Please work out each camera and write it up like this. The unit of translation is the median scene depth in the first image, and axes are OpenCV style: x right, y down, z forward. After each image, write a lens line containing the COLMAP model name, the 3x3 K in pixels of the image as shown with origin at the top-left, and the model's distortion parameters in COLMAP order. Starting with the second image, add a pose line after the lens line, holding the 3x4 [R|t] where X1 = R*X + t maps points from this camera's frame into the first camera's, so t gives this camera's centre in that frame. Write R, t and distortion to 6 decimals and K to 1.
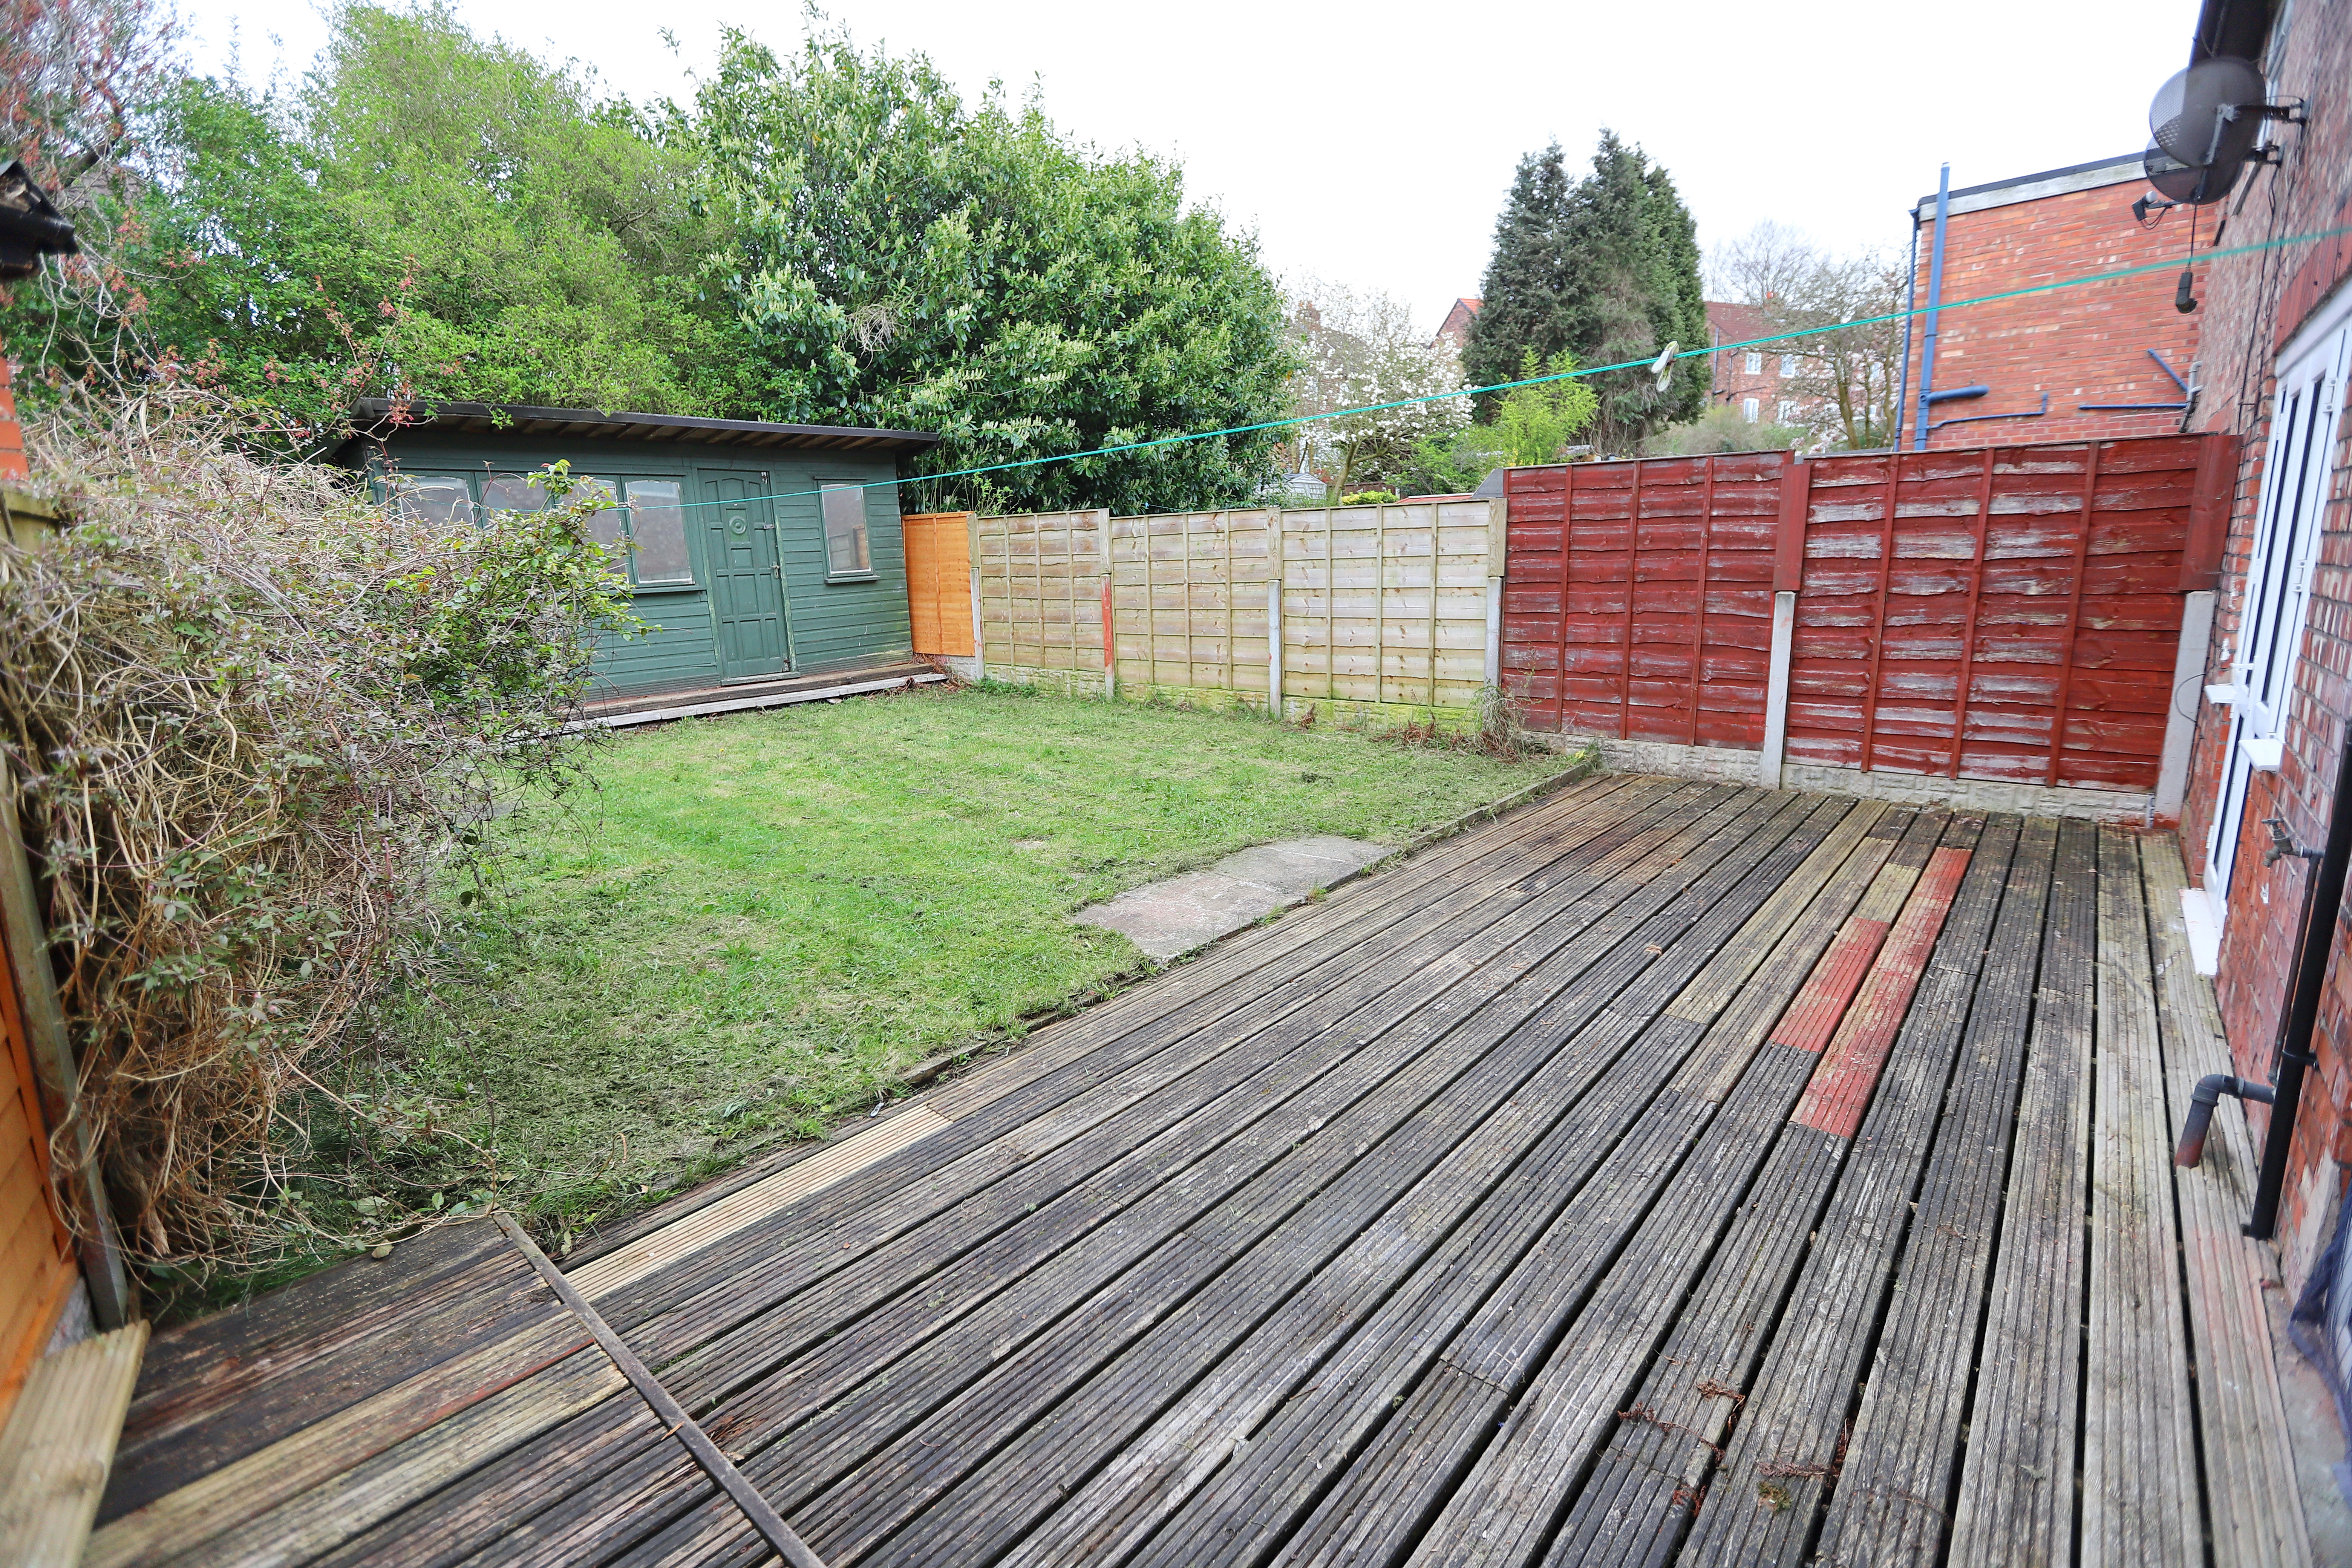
lens RADIAL K [[1087.1, 0, 1157.2], [0, 1087.1, 776.9], [0, 0, 1]] dist [-0.036260, 0.009704]
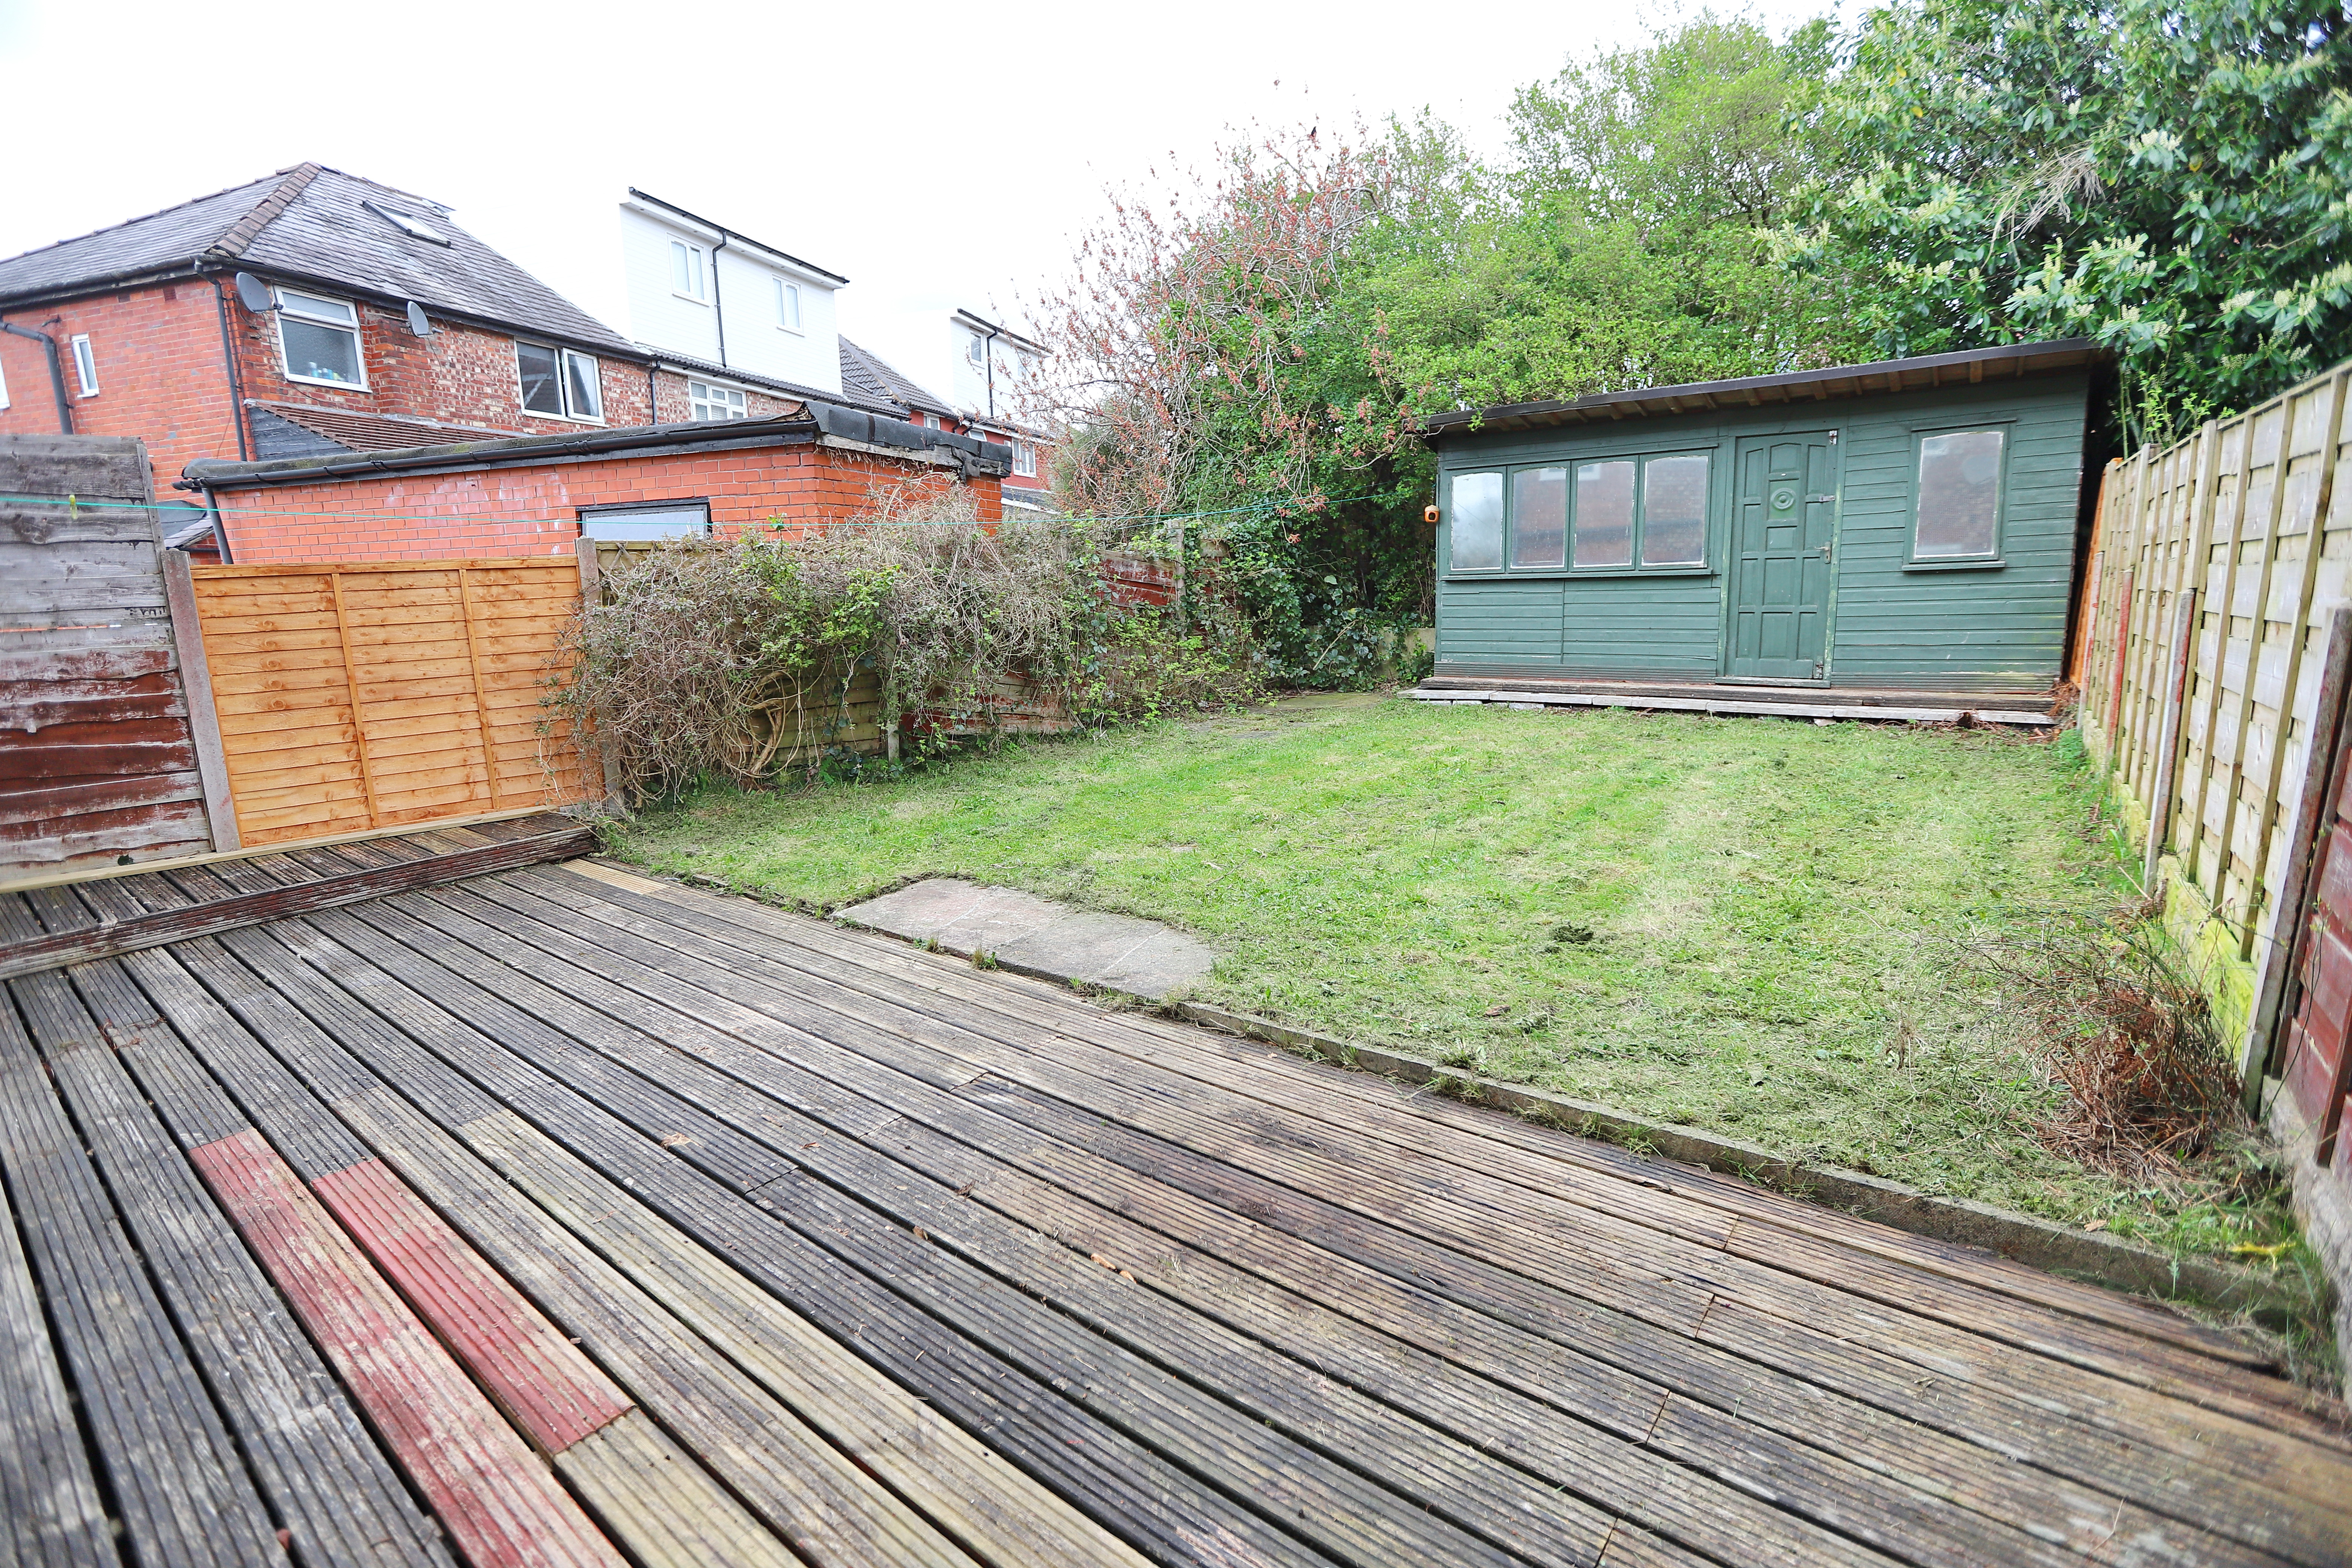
lens RADIAL K [[1087.1, 0, 1173.4], [0, 1087.1, 777.9], [0, 0, 1]] dist [-0.036260, 0.009704]
pose [[0.046616, 0.204345, -0.977788, 1.135068], [-0.174208, 0.965515, 0.193474, -0.258393], [0.983605, 0.161320, 0.080607, 1.261016]]
